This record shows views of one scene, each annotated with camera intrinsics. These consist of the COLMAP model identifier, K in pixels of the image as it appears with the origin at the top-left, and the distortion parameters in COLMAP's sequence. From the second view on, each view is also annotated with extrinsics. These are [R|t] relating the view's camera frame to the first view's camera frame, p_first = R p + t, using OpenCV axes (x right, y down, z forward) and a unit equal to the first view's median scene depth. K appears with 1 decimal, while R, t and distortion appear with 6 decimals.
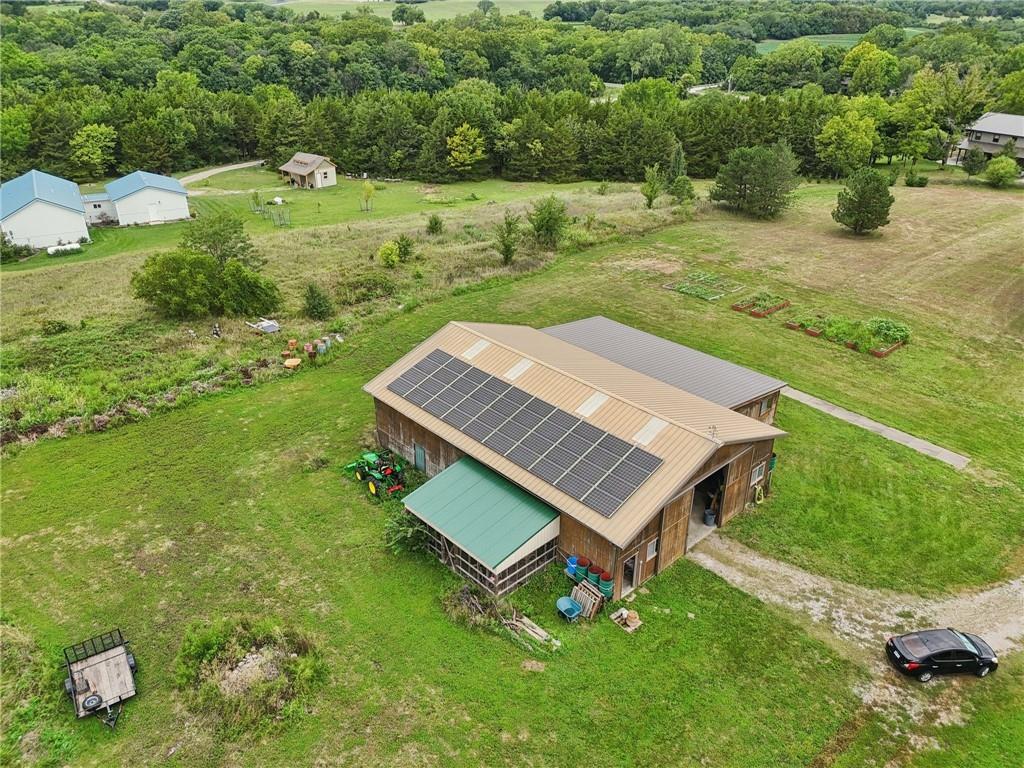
lens RADIAL K [[758.7, 0, 512.0], [0, 758.7, 384.0], [0, 0, 1]] dist [0.076655, -0.077824]
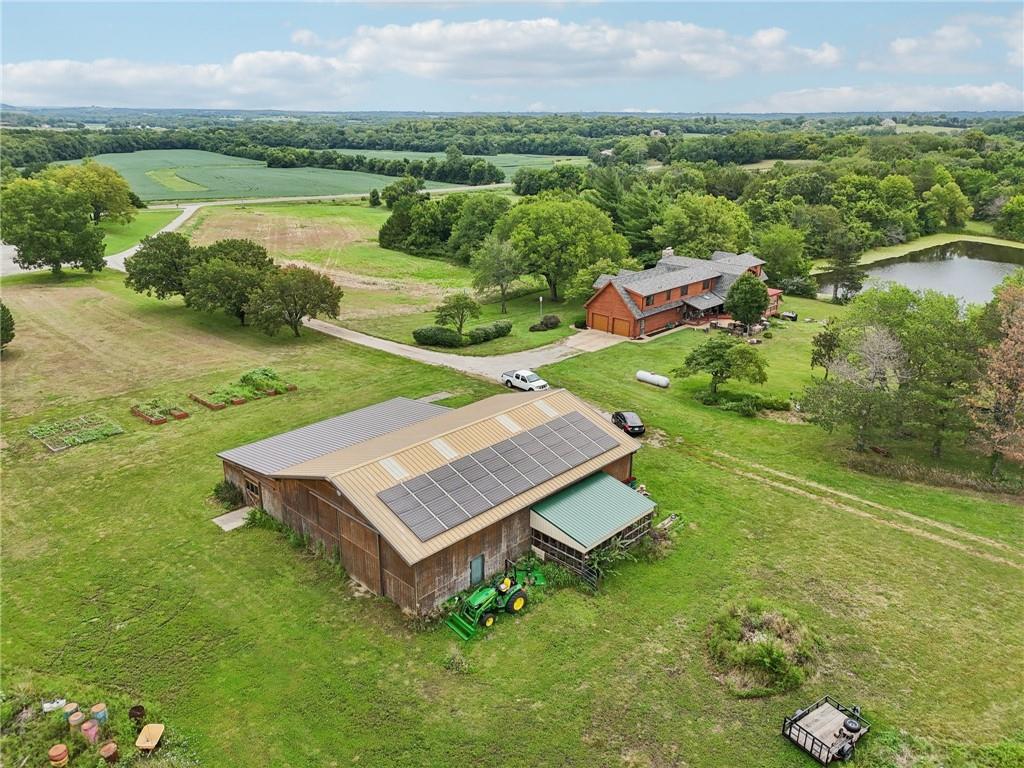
lens RADIAL K [[758.7, 0, 512.0], [0, 758.7, 384.0], [0, 0, 1]] dist [0.076655, -0.077824]
pose [[-0.053236, -0.341197, 0.938483, -1.020587], [0.451760, 0.829912, 0.327352, -0.423293], [-0.890550, 0.441396, 0.109958, 0.810835]]
